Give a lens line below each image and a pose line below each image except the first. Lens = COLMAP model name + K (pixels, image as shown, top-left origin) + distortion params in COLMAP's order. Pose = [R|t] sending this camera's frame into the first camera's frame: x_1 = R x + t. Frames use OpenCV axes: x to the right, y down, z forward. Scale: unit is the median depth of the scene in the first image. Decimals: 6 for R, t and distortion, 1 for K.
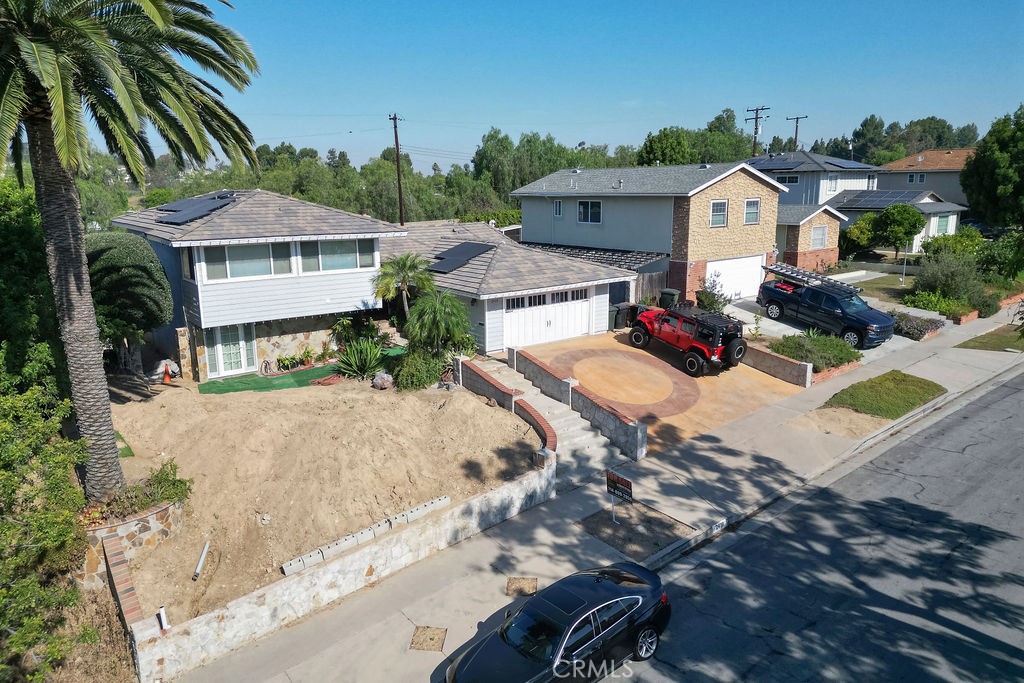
lens RADIAL K [[705.9, 0, 506.7], [0, 705.9, 341.6], [0, 0, 1]] dist [0.062063, -0.000694]
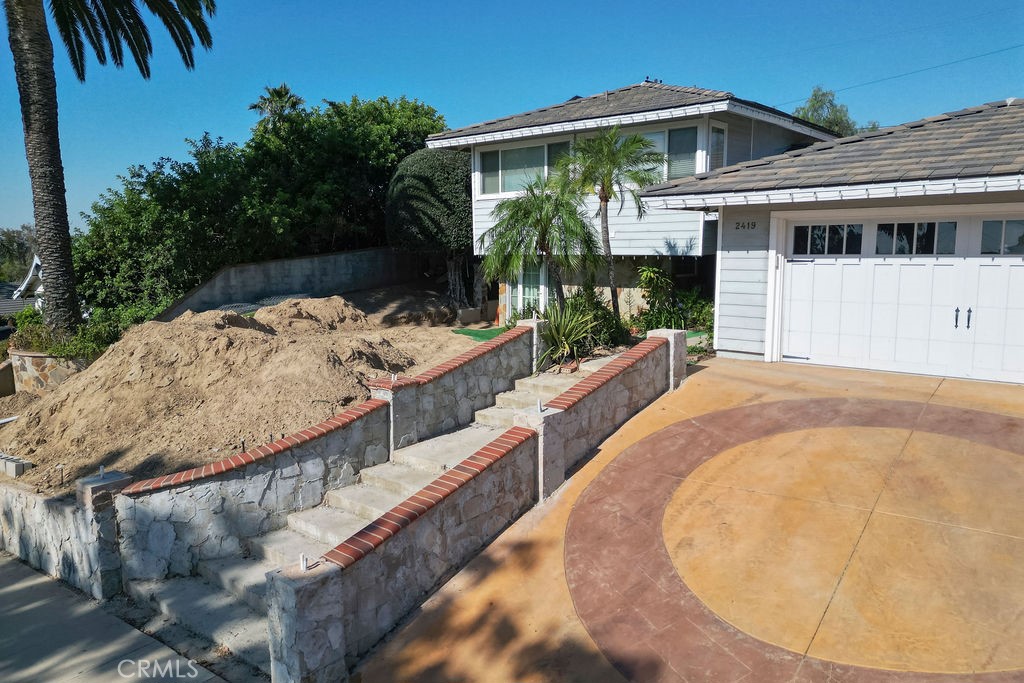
lens RADIAL K [[713.2, 0, 504.9], [0, 713.2, 341.5], [0, 0, 1]] dist [0.042135, 0.000562]
pose [[0.218503, 0.137961, -0.966035, 0.426243], [-0.196482, 0.975901, 0.094929, -0.008824], [0.955851, 0.169066, 0.240344, 0.958435]]
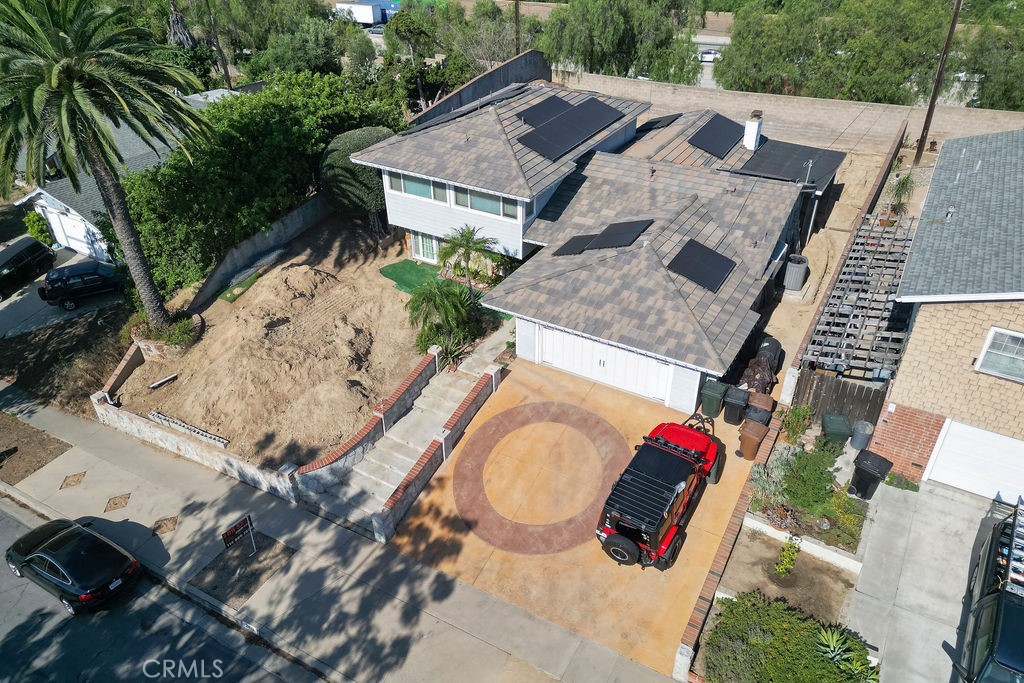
lens RADIAL K [[711.2, 0, 512.0], [0, 711.2, 341.5], [0, 0, 1]] dist [0.041948, -0.002716]
pose [[0.374351, 0.517211, -0.769645, 0.835487], [-0.192813, 0.855272, 0.480971, -0.553437], [0.907020, -0.031654, 0.419897, 0.737953]]
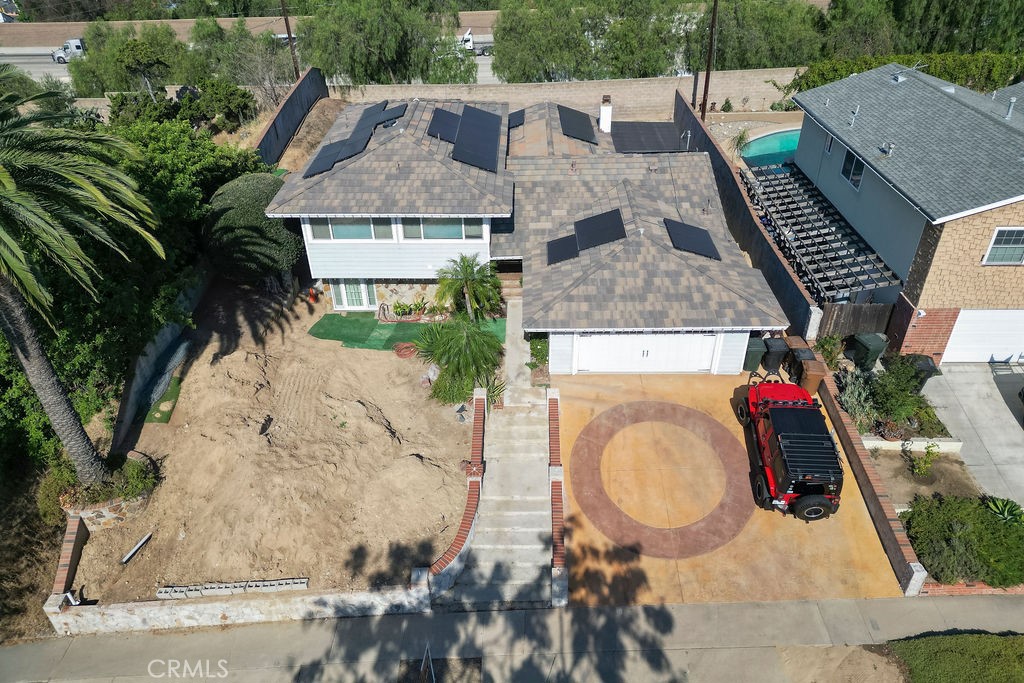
lens RADIAL K [[711.2, 0, 512.0], [0, 711.2, 341.5], [0, 0, 1]] dist [0.041948, -0.002716]
pose [[0.786758, 0.340402, -0.514915, 0.471760], [-0.125397, 0.904940, 0.406643, -0.470359], [0.604390, -0.255361, 0.754655, 0.366703]]
